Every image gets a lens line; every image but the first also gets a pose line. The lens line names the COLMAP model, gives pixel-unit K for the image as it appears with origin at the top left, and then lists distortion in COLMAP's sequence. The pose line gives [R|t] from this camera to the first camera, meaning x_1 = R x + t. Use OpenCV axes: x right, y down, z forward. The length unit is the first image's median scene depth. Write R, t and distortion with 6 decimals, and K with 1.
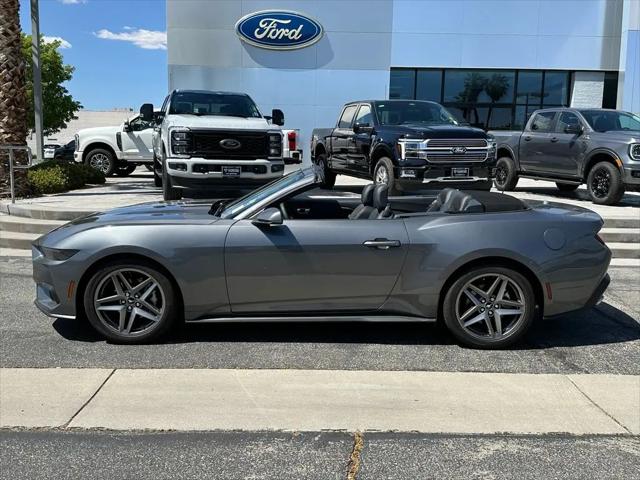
lens RADIAL K [[600.2, 0, 315.7], [0, 600.2, 239.9], [0, 0, 1]] dist [0.045879, 0.000000]
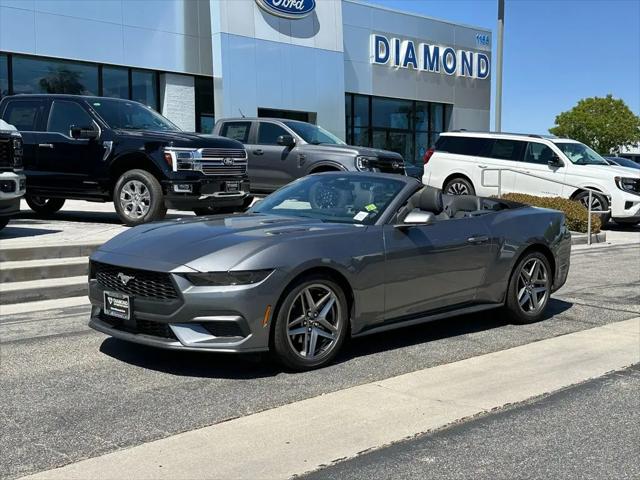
lens RADIAL K [[831.3, 0, 322.9], [0, 831.3, 245.6], [0, 0, 1]] dist [0.105515, 0.000000]
pose [[0.720489, -0.068255, 0.690099, -0.512518], [0.105318, 0.994371, -0.011607, 0.002363], [-0.685422, 0.081043, 0.723622, 0.034296]]
